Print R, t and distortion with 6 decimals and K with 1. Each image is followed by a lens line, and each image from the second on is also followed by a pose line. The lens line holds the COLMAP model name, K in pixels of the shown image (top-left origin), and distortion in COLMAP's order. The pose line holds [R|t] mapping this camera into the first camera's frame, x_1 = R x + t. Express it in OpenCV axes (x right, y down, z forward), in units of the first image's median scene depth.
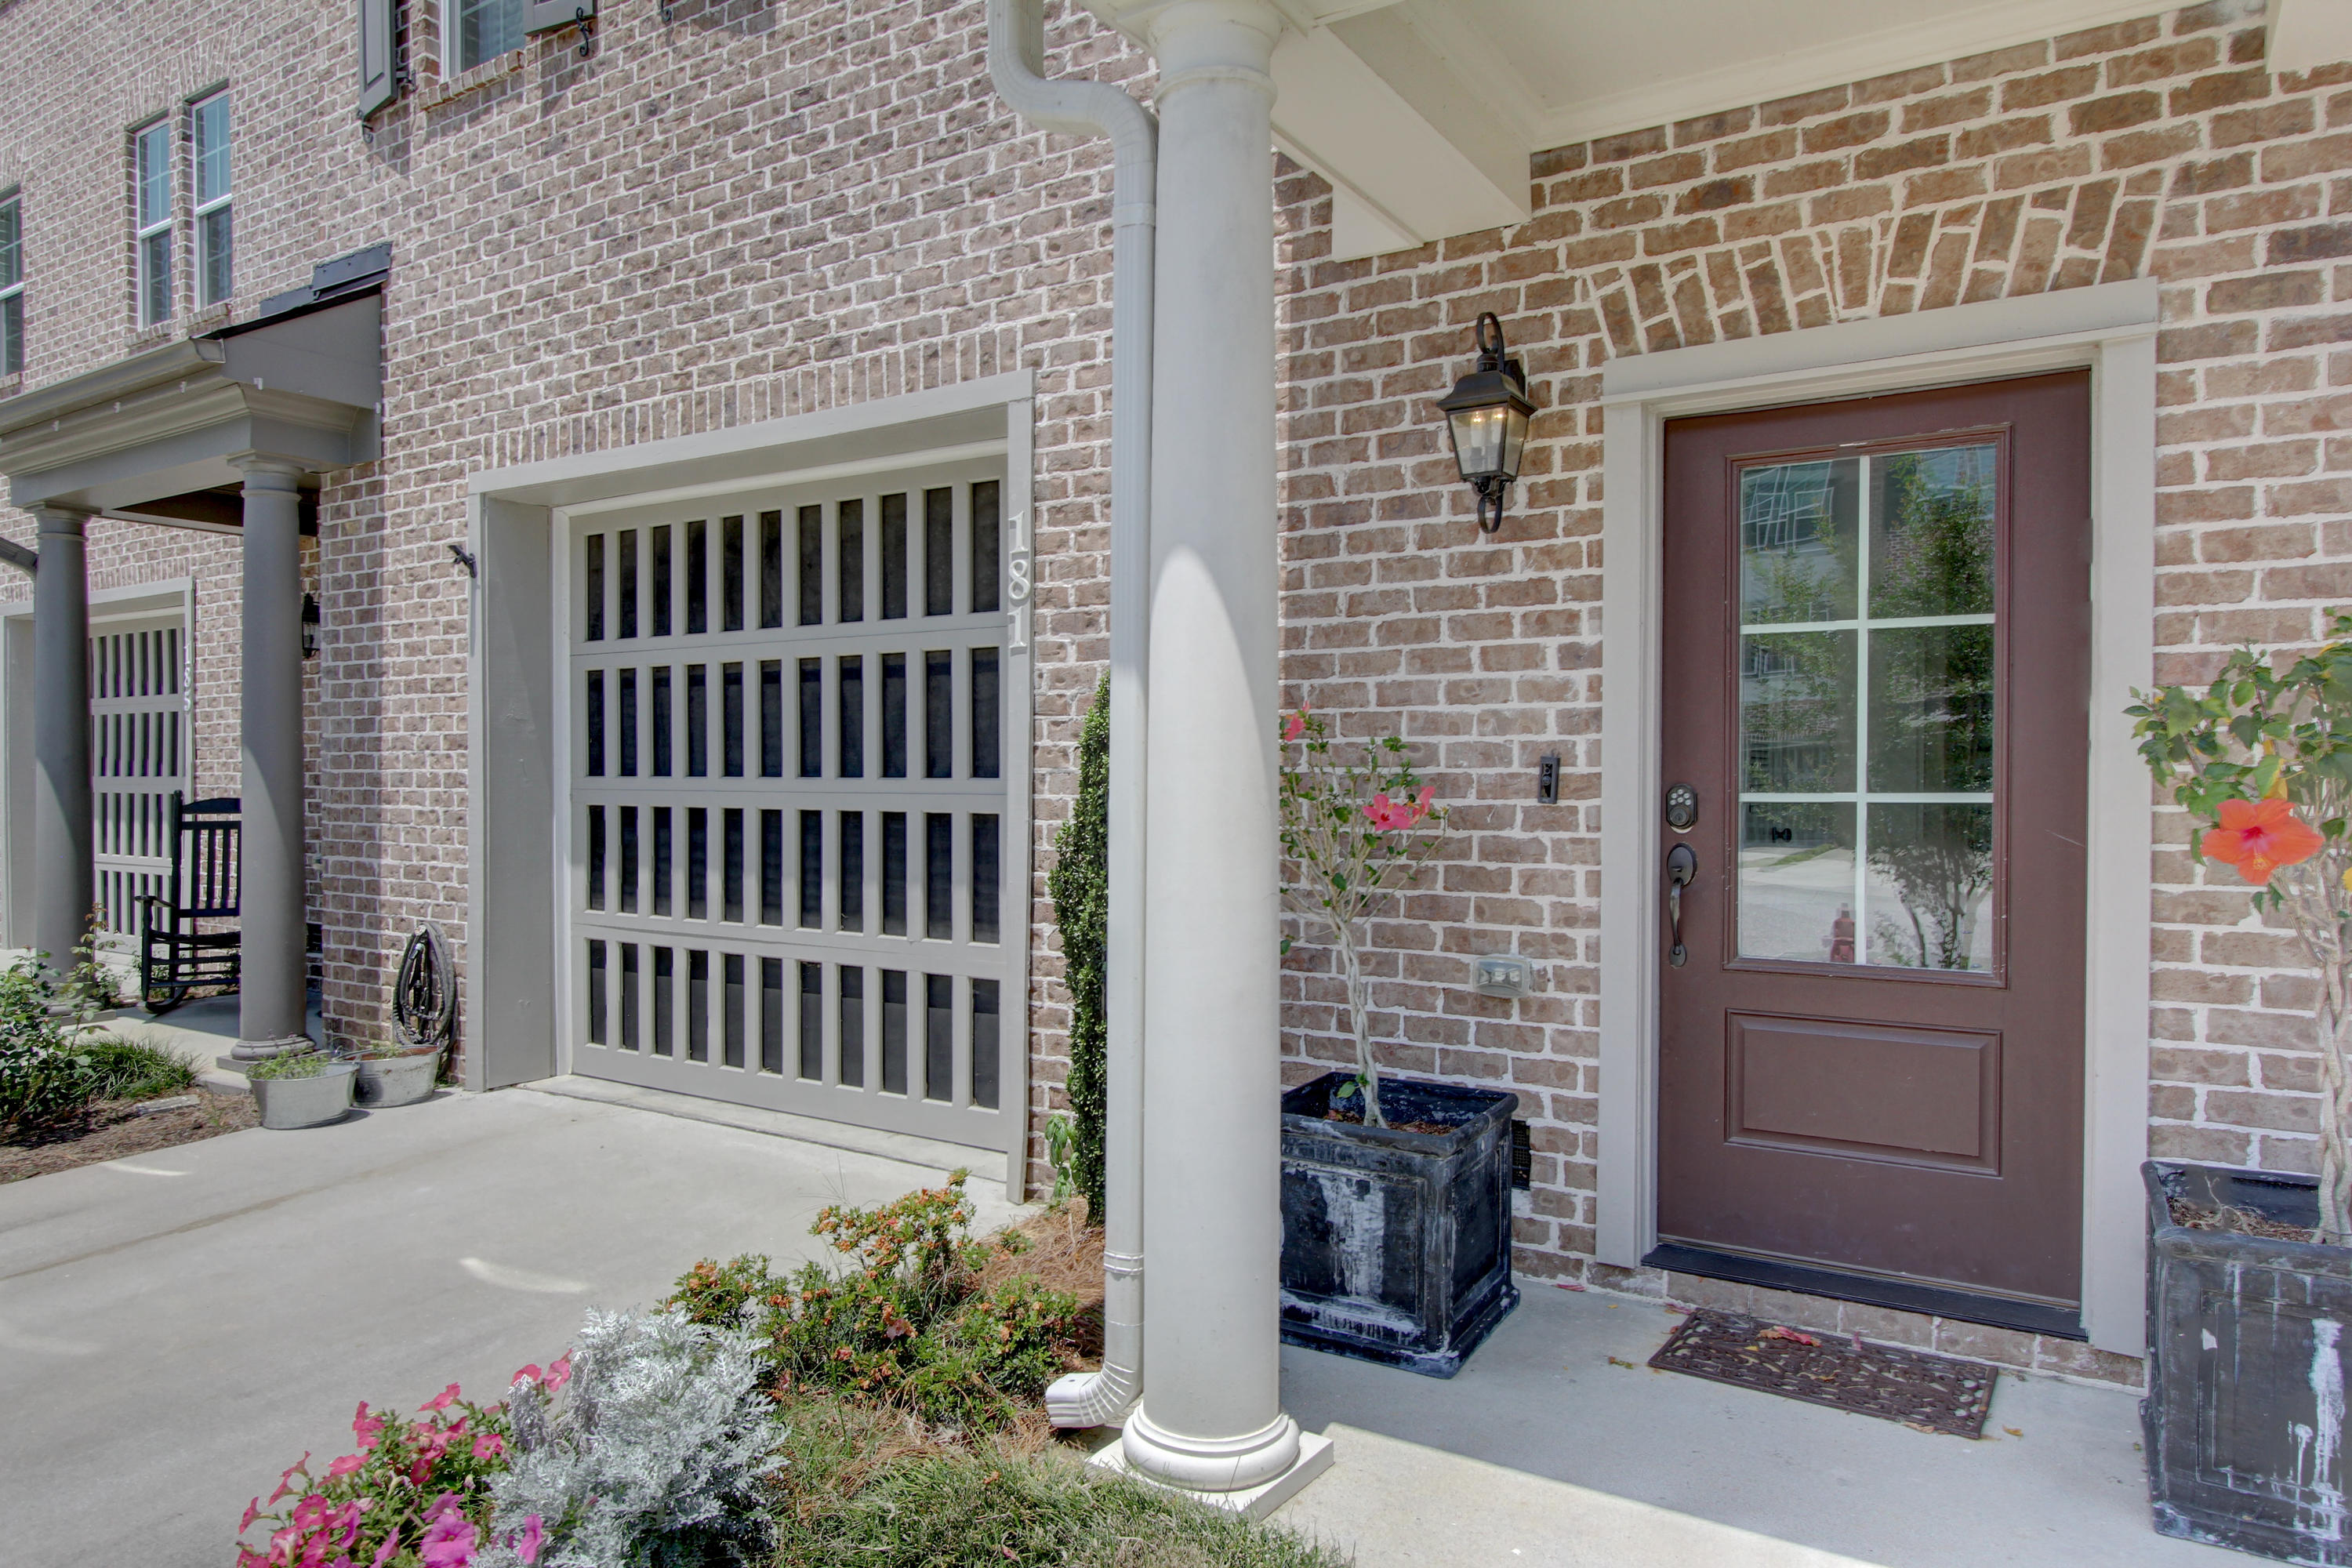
lens RADIAL K [[1481.1, 0, 1159.0], [0, 1481.1, 794.9], [0, 0, 1]] dist [-0.020642, 0.019376]
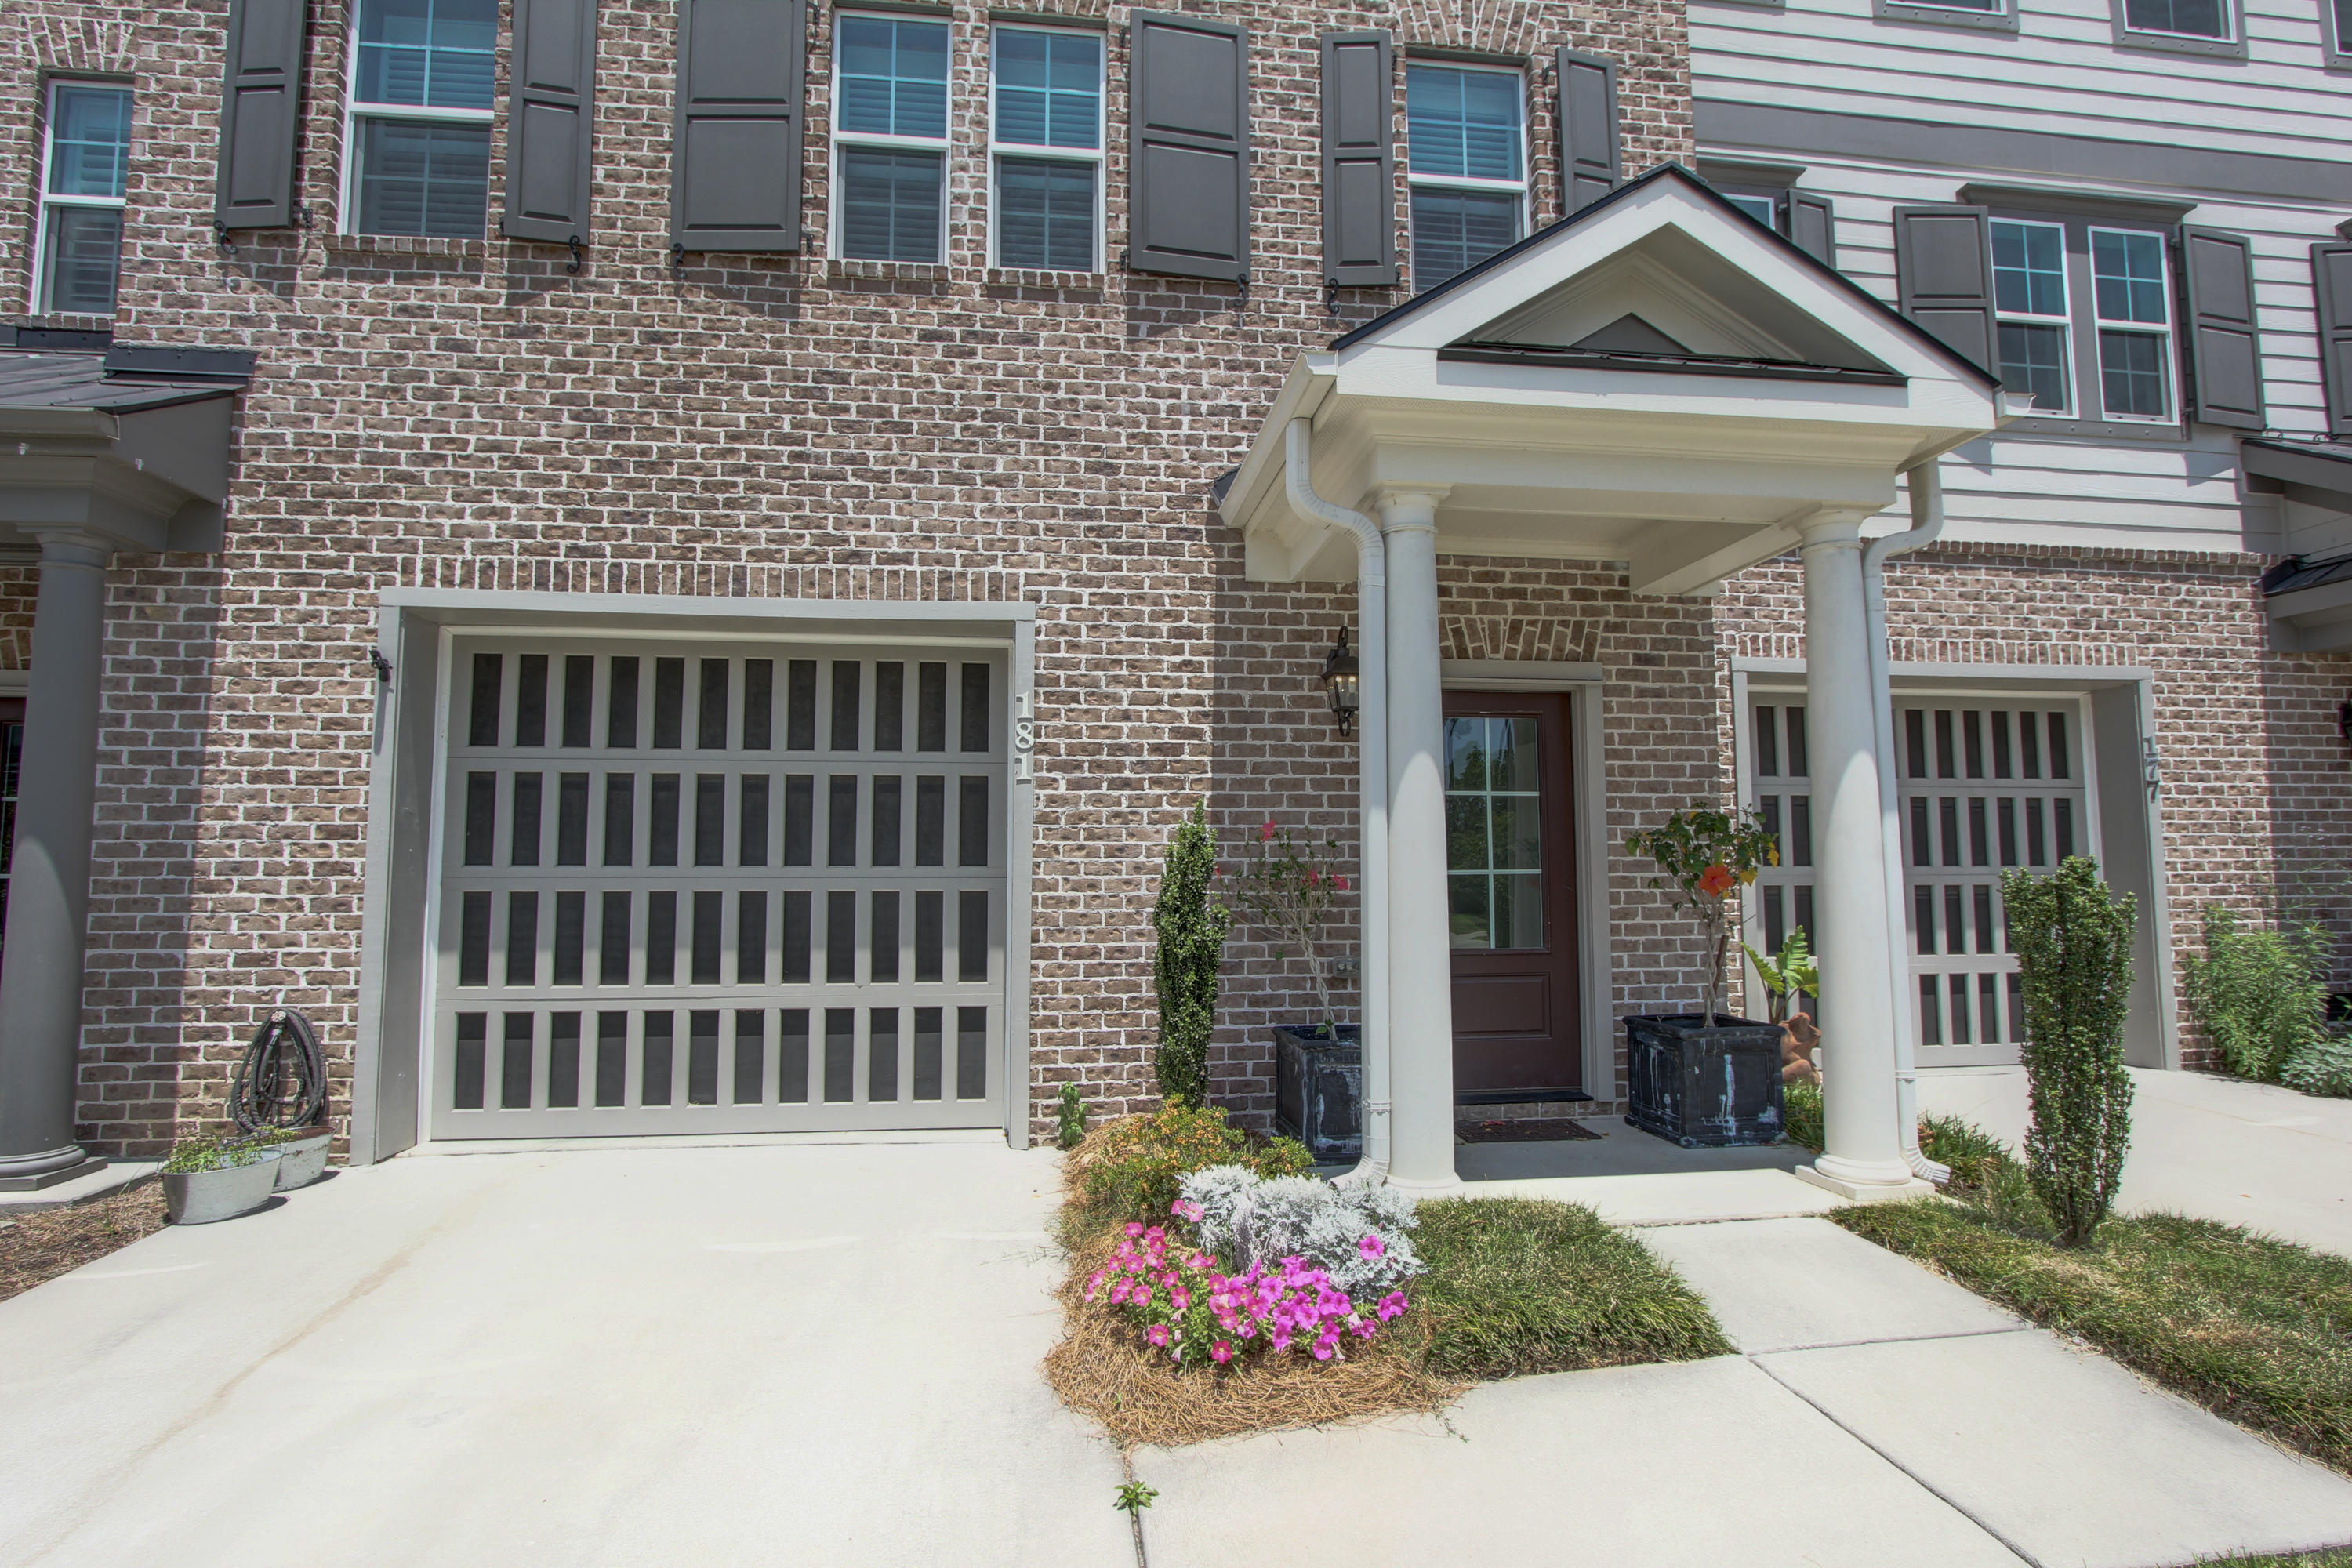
lens RADIAL K [[1149.1, 0, 1161.1], [0, 1149.1, 793.8], [0, 0, 1]] dist [-0.021146, 0.005935]
pose [[0.769741, 0.046182, 0.636683, -0.759895], [0.013262, 0.996007, -0.088279, 0.023074], [-0.638218, 0.076396, 0.766056, -0.001503]]
